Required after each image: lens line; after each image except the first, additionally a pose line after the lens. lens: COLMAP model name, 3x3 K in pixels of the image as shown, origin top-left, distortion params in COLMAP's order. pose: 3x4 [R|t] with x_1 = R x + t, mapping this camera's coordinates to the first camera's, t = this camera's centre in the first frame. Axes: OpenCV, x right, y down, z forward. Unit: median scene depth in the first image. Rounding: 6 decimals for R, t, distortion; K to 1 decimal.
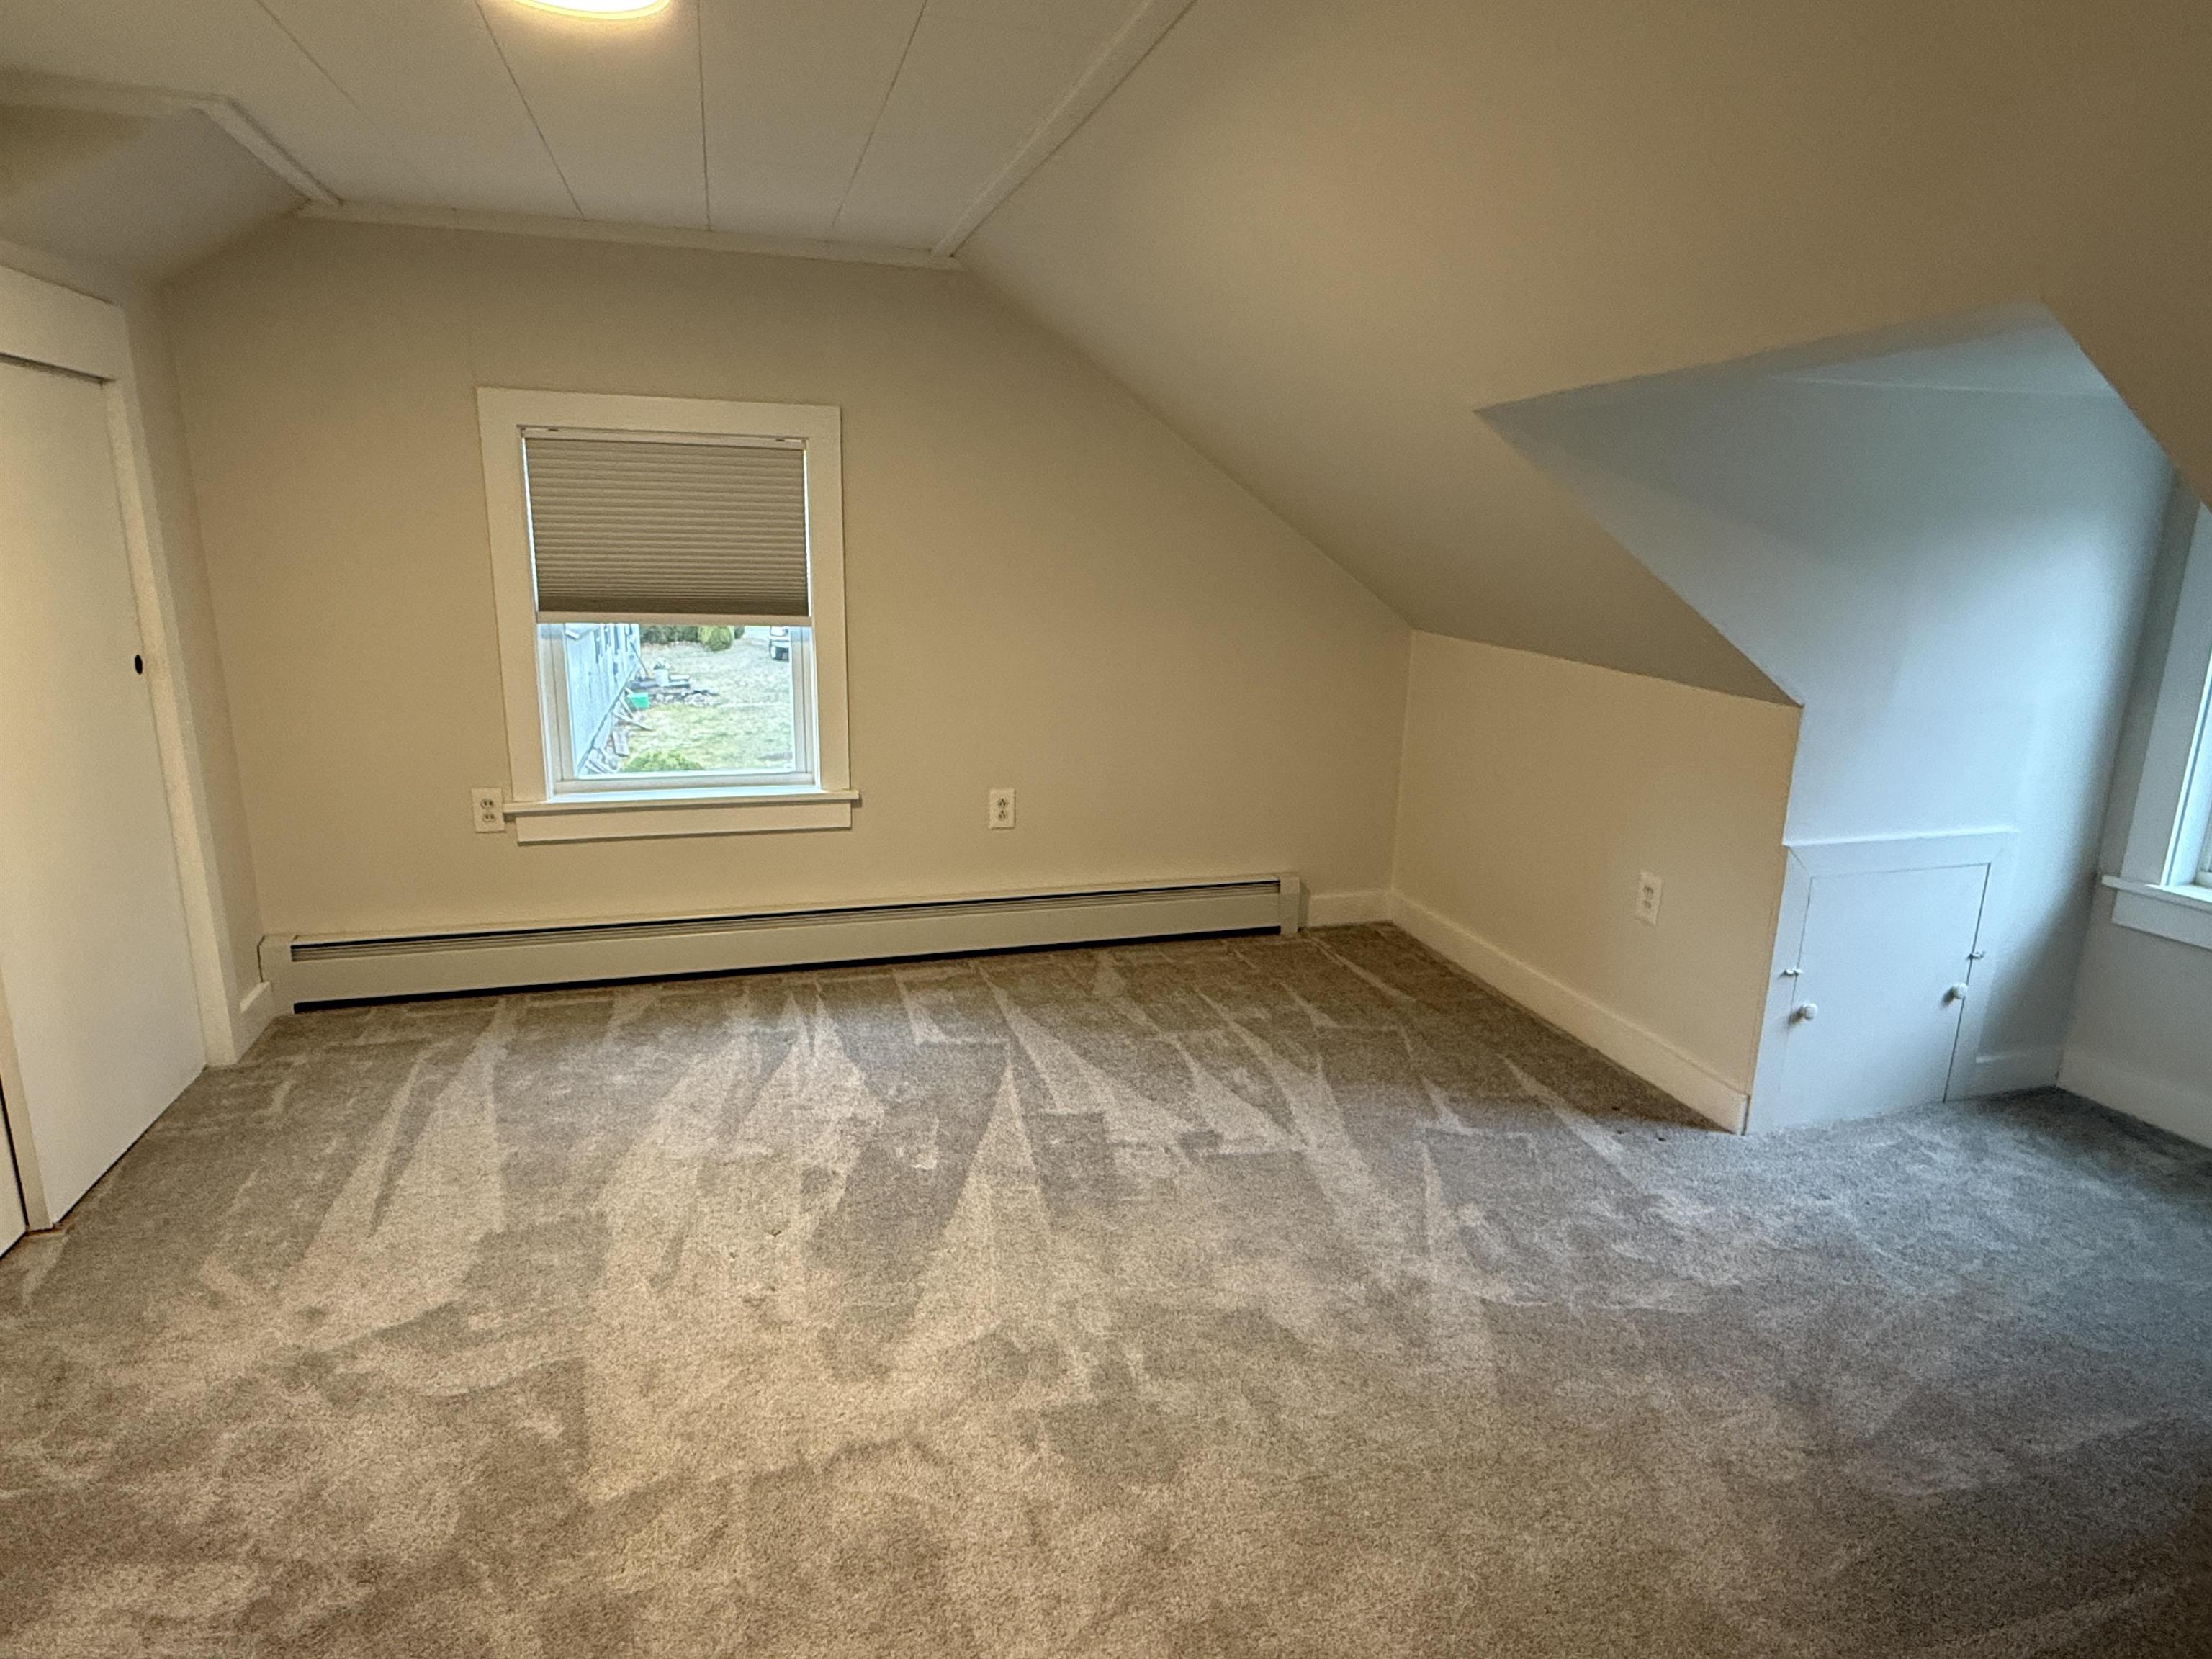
lens RADIAL K [[1218.5, 0, 1090.8], [0, 1218.5, 828.9], [0, 0, 1]] dist [-0.005064, 0.000617]
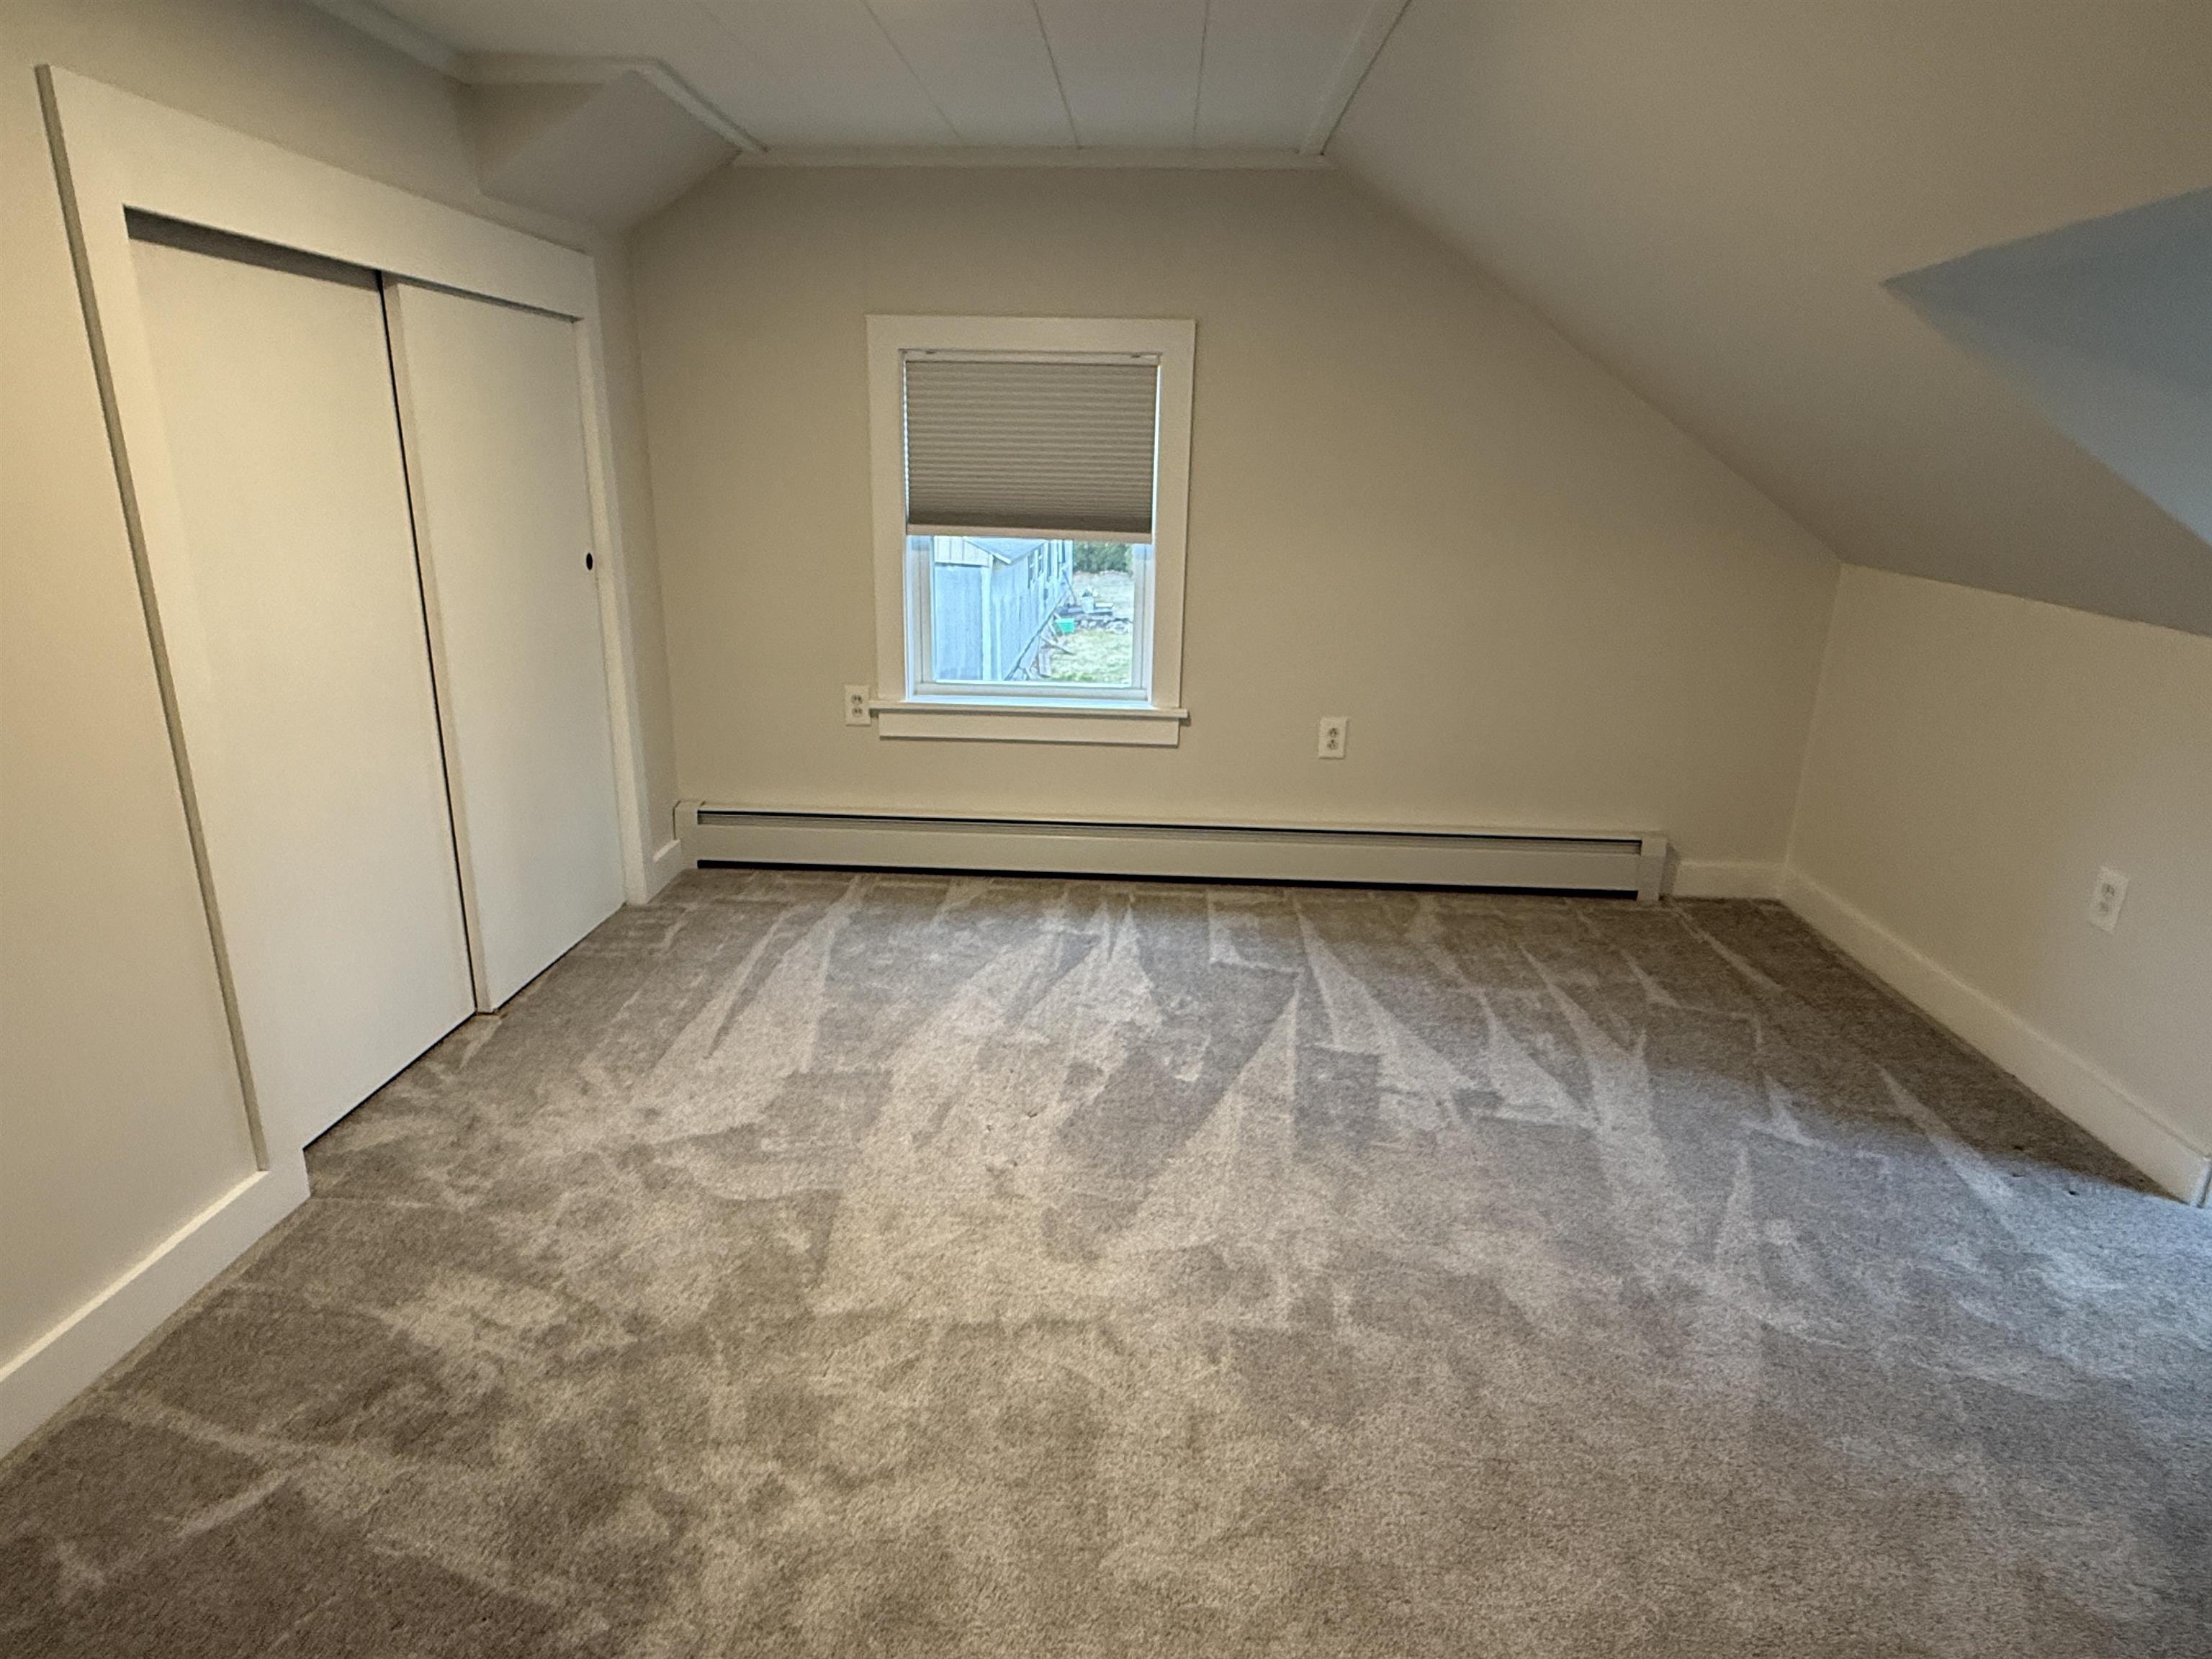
lens RADIAL K [[1218.5, 0, 1090.8], [0, 1218.5, 828.9], [0, 0, 1]] dist [-0.005064, 0.000617]
pose [[0.941113, 0.093975, -0.324770, 0.101224], [-0.077389, 0.994967, 0.063648, 0.012884], [0.329117, -0.034766, 0.943649, 0.026550]]
